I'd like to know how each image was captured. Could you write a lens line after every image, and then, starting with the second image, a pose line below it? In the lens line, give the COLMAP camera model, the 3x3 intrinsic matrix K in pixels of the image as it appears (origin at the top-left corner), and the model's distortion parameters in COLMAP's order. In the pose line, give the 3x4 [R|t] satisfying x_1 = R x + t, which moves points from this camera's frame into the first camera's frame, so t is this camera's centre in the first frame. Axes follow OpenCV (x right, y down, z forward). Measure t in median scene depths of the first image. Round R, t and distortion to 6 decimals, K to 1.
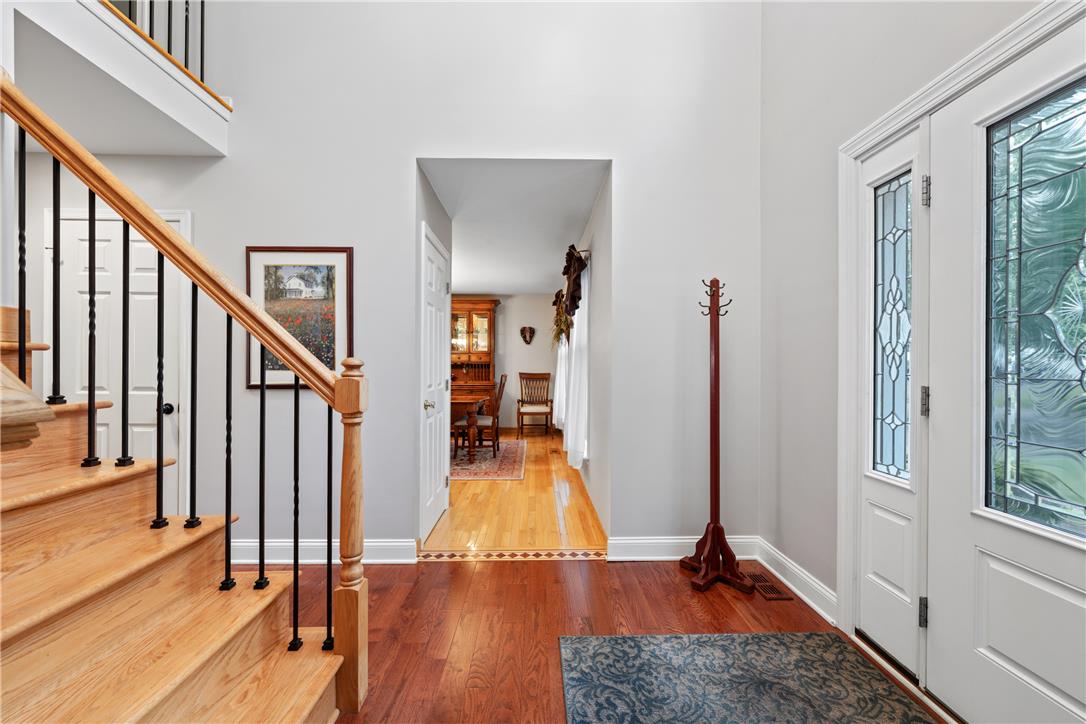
lens RADIAL K [[431.0, 0, 542.1], [0, 431.0, 365.8], [0, 0, 1]] dist [0.000106, -0.000029]
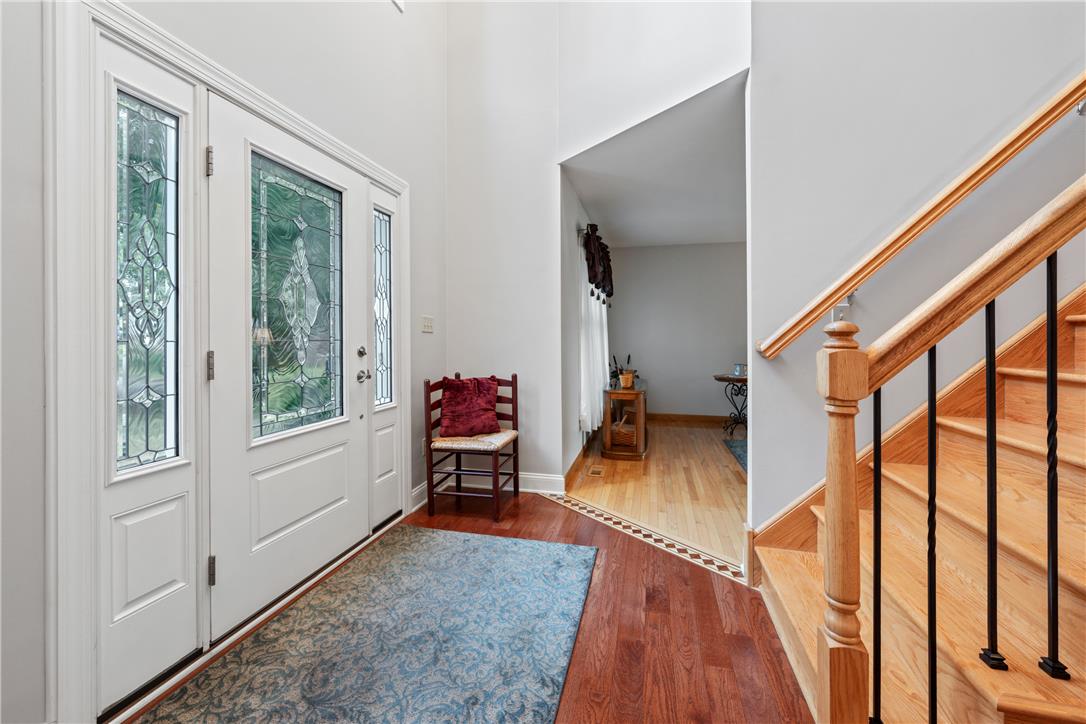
lens RADIAL K [[431.0, 0, 531.2], [0, 431.0, 346.6], [0, 0, 1]] dist [0.000106, -0.000029]
pose [[-0.956817, -0.002810, 0.290676, -0.144039], [0.002252, 0.999852, 0.017080, 0.020430], [-0.290681, 0.016997, -0.956669, 1.760938]]
